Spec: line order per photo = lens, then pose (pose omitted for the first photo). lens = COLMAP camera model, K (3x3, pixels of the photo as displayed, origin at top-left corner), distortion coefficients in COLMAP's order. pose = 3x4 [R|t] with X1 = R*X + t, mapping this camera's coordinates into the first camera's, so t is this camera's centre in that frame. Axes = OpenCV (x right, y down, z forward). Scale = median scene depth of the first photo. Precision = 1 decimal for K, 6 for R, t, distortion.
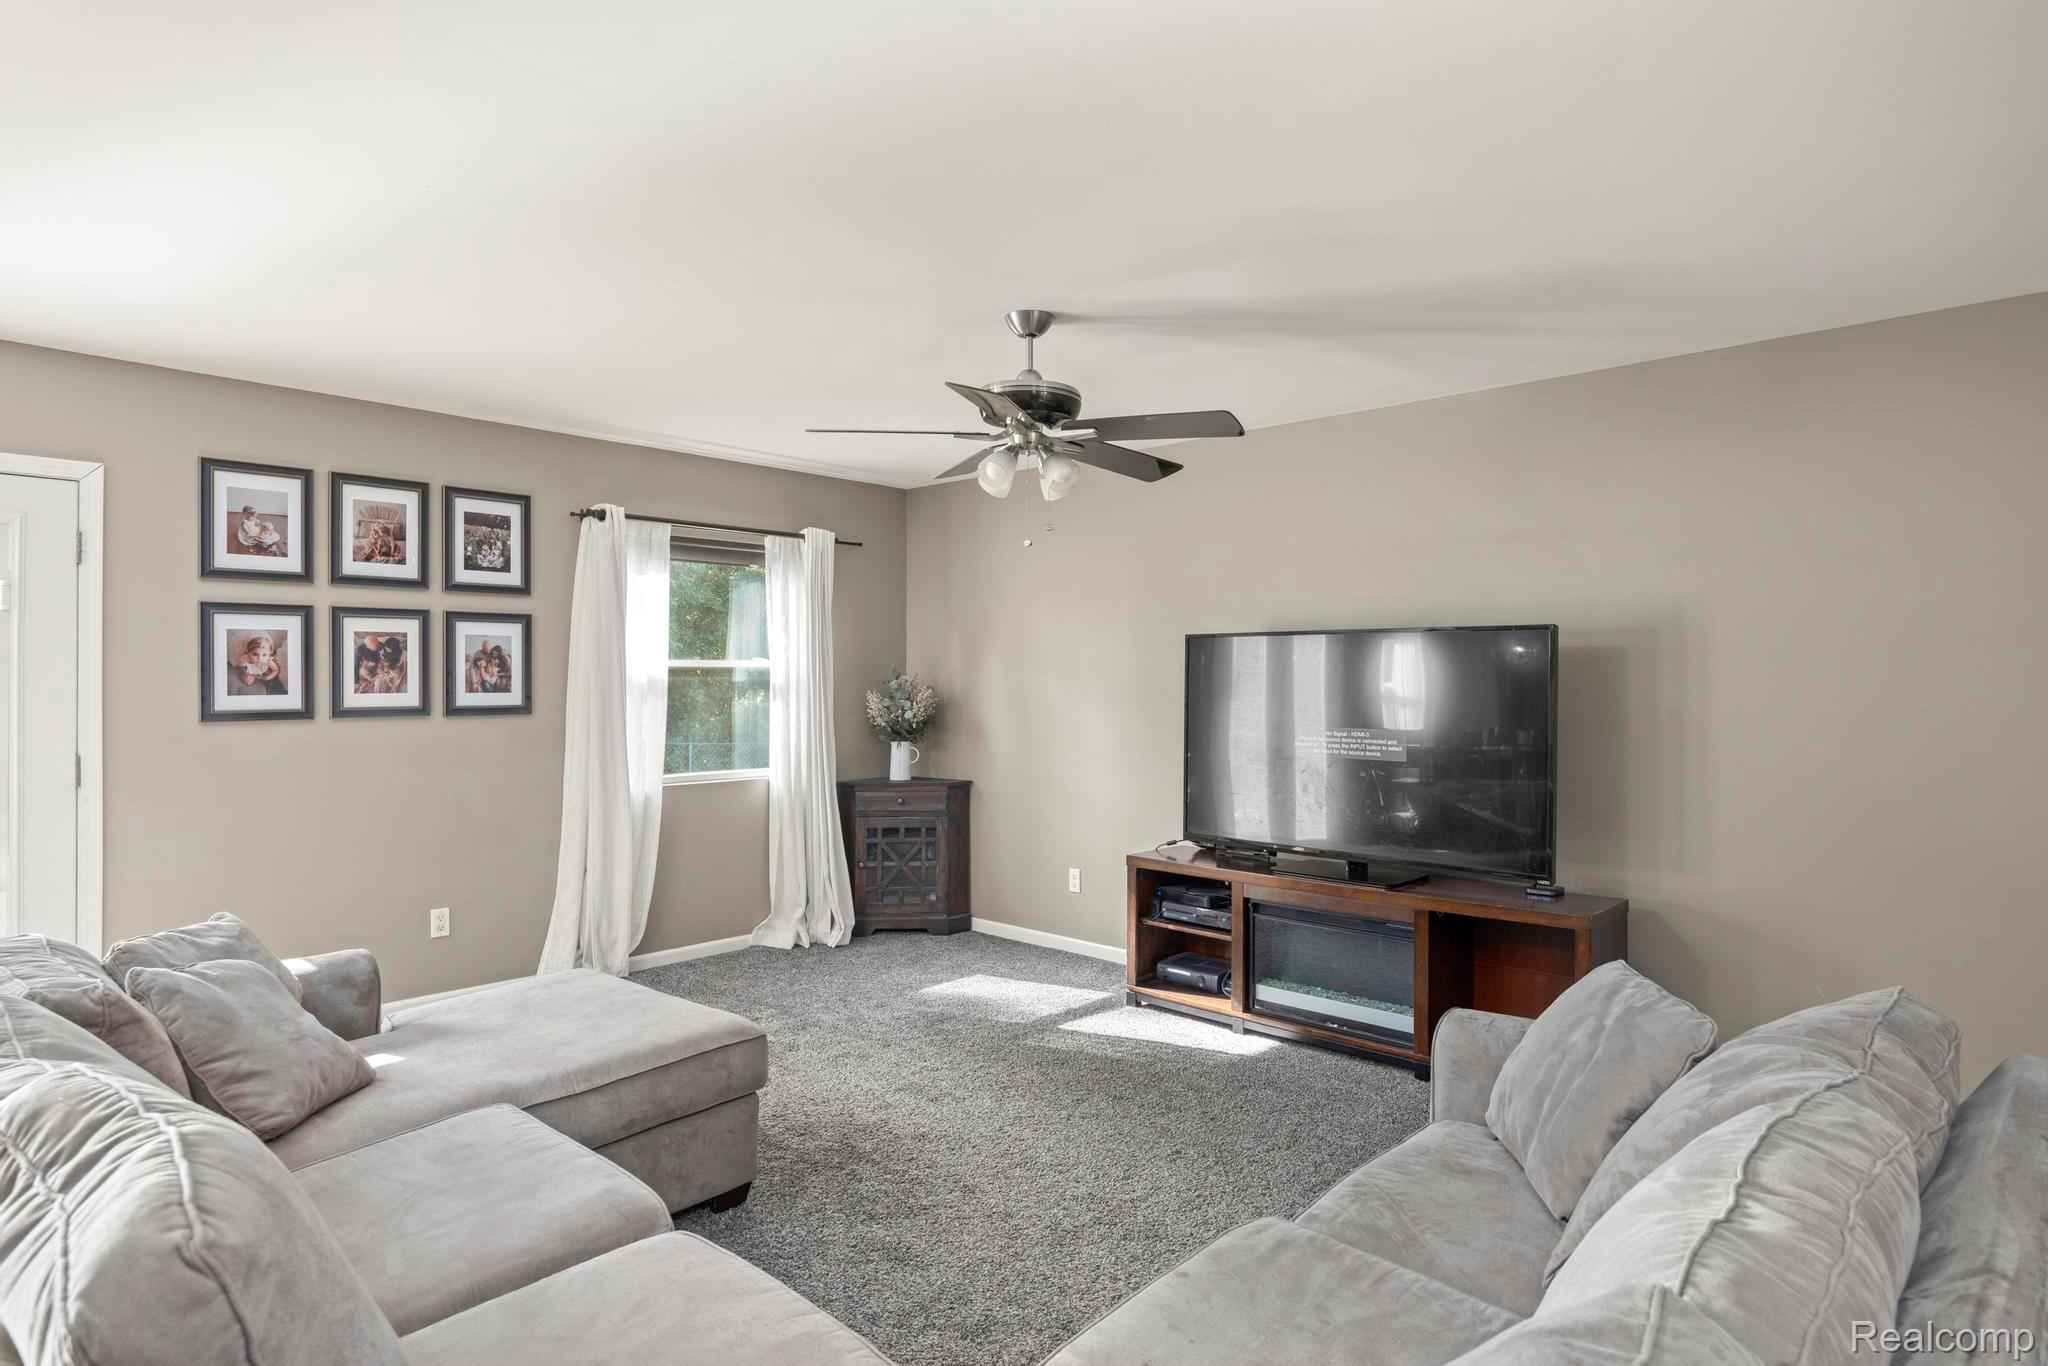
lens RADIAL K [[1124.1, 0, 1016.3], [0, 1124.1, 683.5], [0, 0, 1]] dist [0.002726, -0.001556]
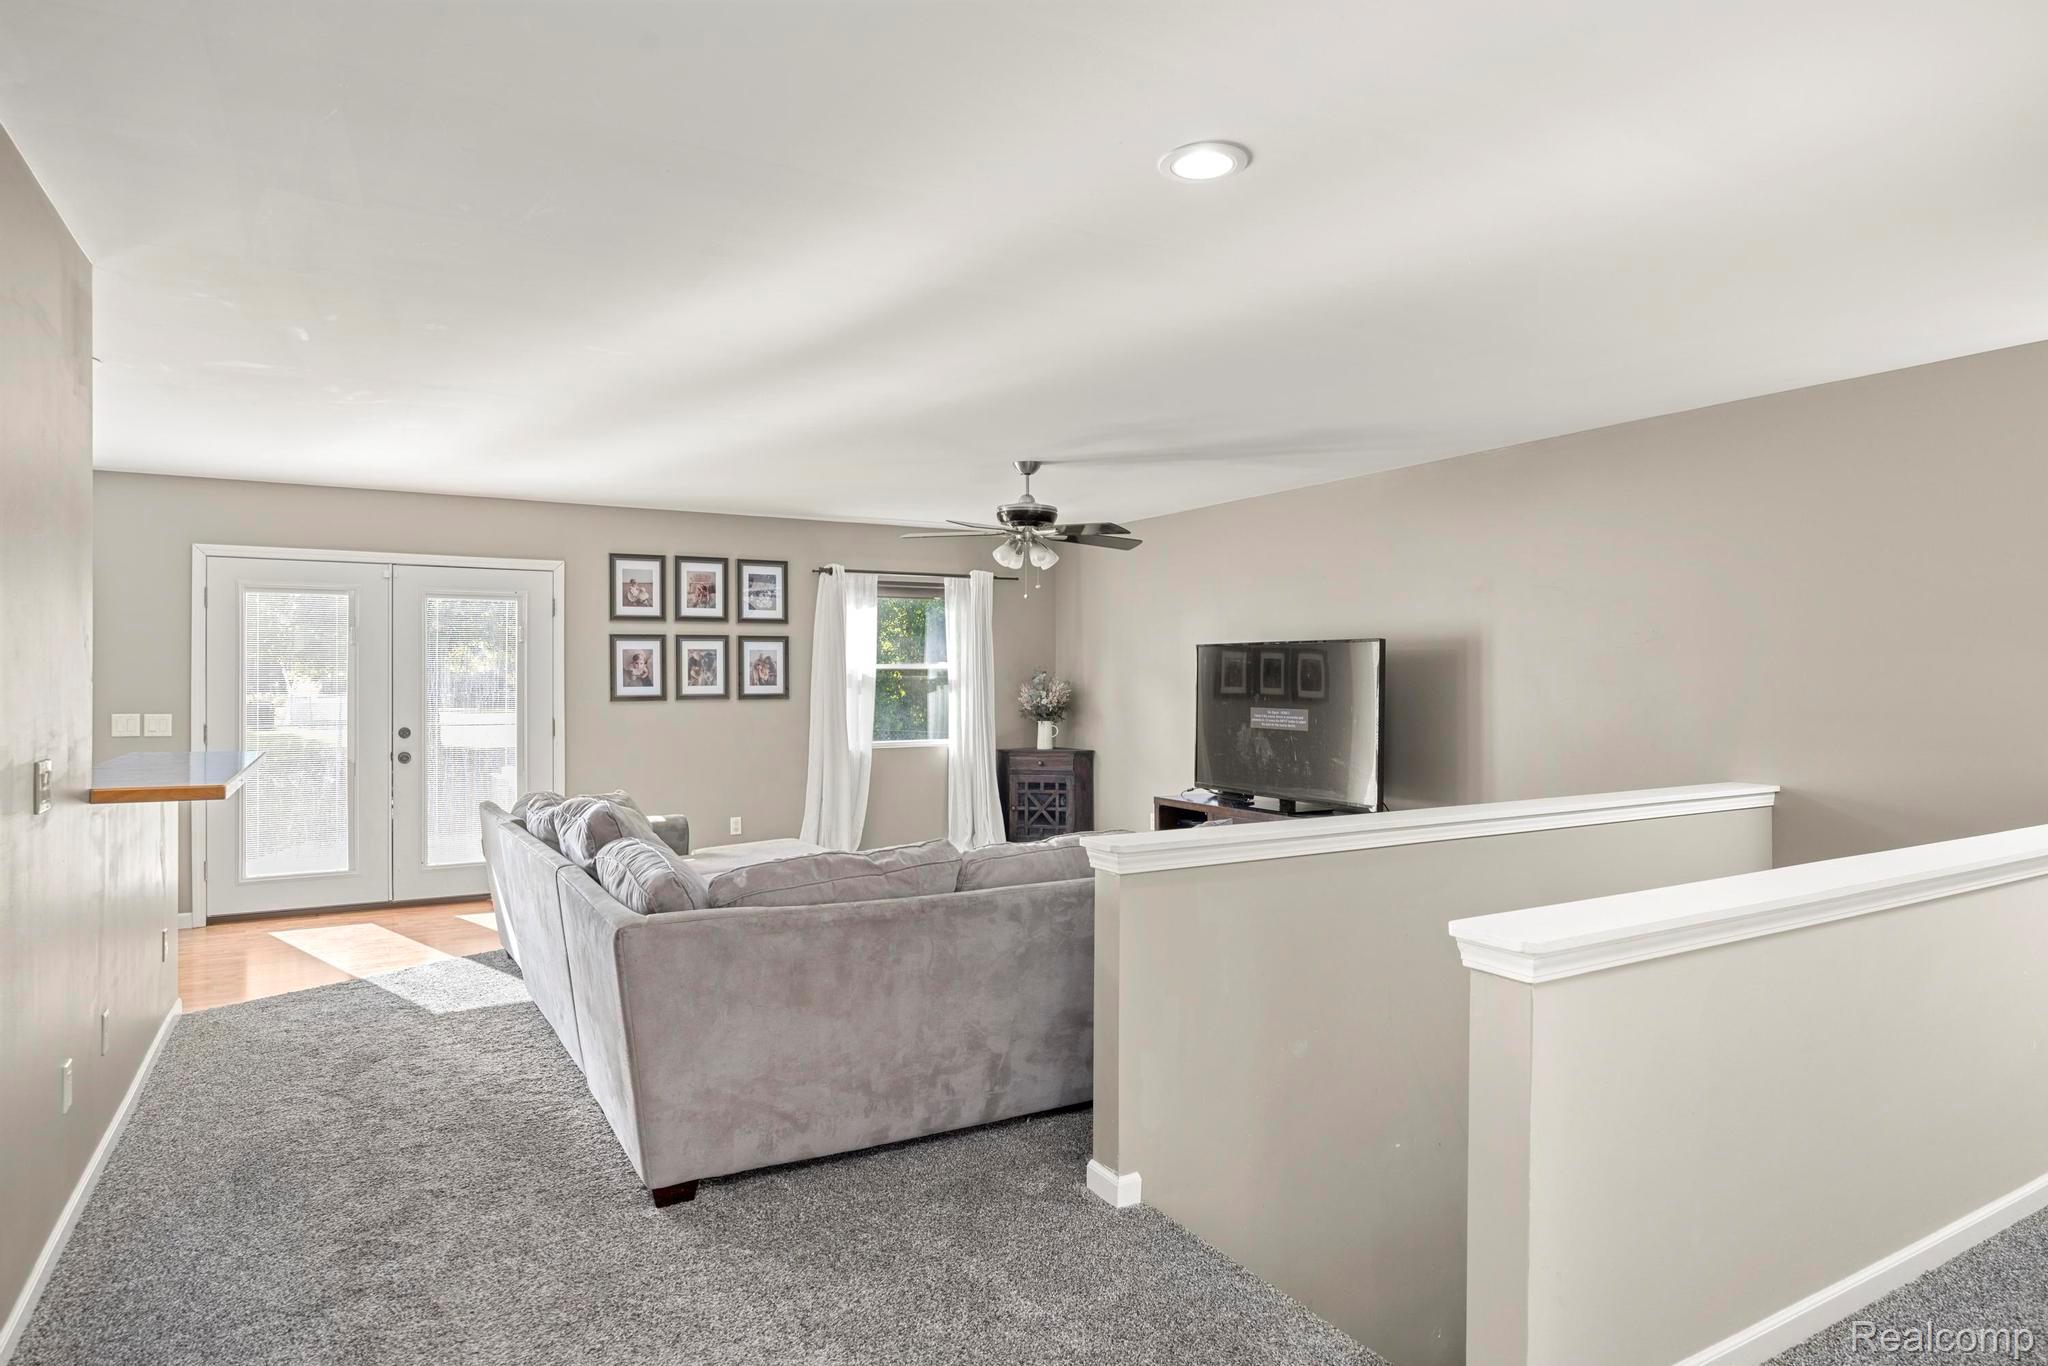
lens RADIAL K [[1205.8, 0, 1025.8], [0, 1205.8, 688.3], [0, 0, 1]] dist [0.002837, -0.000486]
pose [[0.957467, -0.000358, -0.288542, 0.400804], [0.002588, 0.999970, 0.007345, 0.000530], [0.288531, -0.007779, 0.957439, -0.560942]]
